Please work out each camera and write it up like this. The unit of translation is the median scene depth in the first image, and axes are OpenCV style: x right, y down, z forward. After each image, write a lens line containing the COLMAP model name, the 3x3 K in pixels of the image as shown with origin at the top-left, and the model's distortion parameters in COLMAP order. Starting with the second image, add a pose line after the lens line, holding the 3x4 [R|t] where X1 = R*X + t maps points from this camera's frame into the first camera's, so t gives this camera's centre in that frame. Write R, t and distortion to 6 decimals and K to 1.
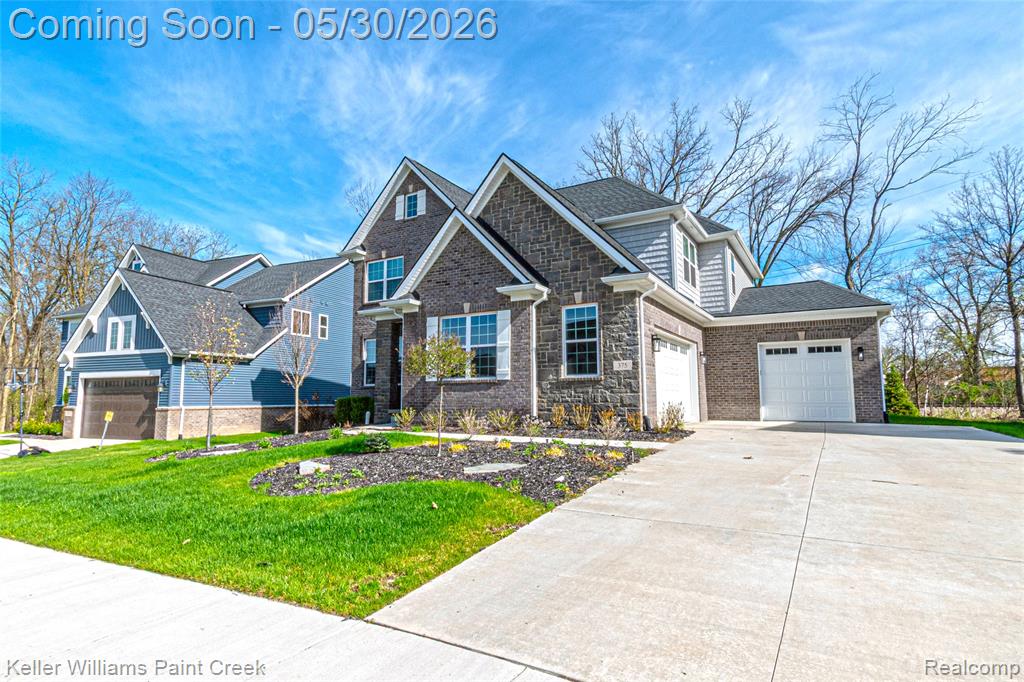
lens RADIAL K [[538.1, 0, 512.0], [0, 538.1, 341.0], [0, 0, 1]] dist [0.003421, 0.000517]
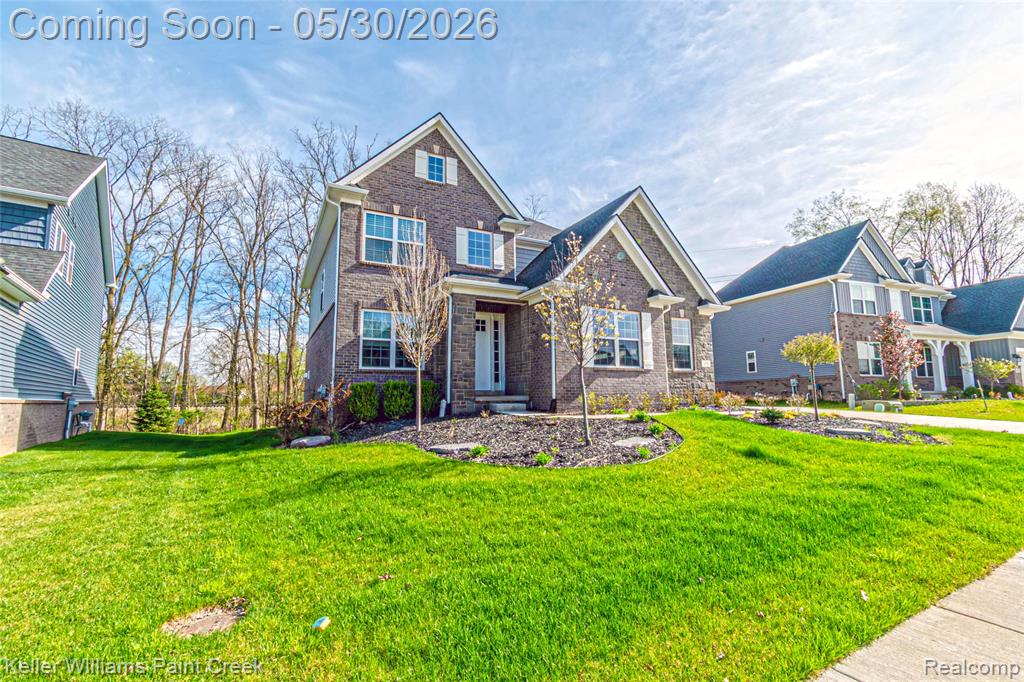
lens RADIAL K [[452.2, 0, 510.0], [0, 452.2, 343.5], [0, 0, 1]] dist [0.002571, -0.000180]
pose [[0.529051, 0.101268, 0.842526, -0.808477], [-0.083484, 0.994249, -0.067082, 0.083545], [-0.844473, -0.034847, 0.534463, 0.549839]]
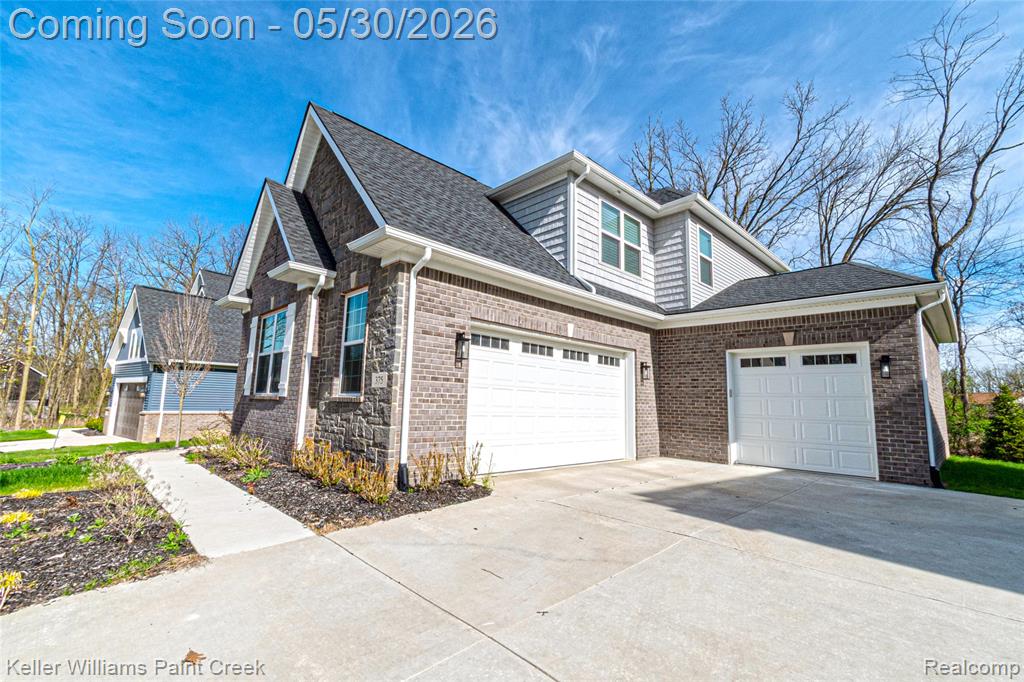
lens RADIAL K [[452.2, 0, 510.0], [0, 452.2, 343.5], [0, 0, 1]] dist [0.002571, -0.000180]
pose [[0.965380, -0.004760, -0.260803, 0.343193], [-0.002106, 0.999659, -0.026038, 0.010842], [0.260838, 0.025686, 0.965041, 0.367065]]
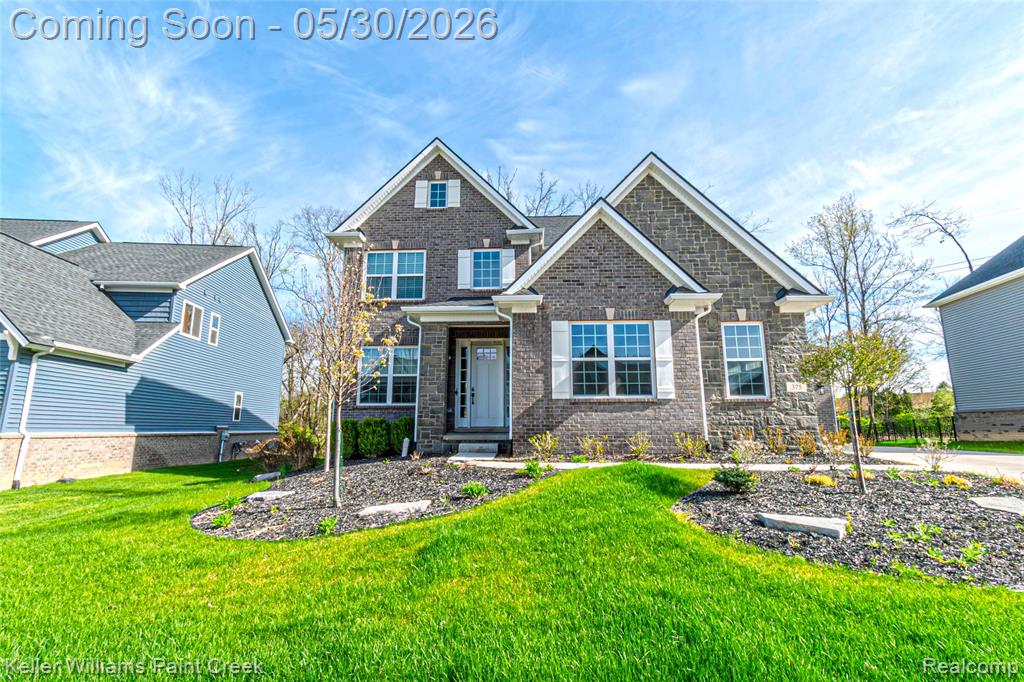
lens RADIAL K [[470.0, 0, 512.0], [0, 470.0, 341.0], [0, 0, 1]] dist [0.000066, -0.000623]
pose [[0.882222, 0.089767, 0.462198, -0.457272], [-0.052906, 0.994340, -0.092135, 0.047640], [-0.467852, 0.056831, 0.881978, 0.336230]]
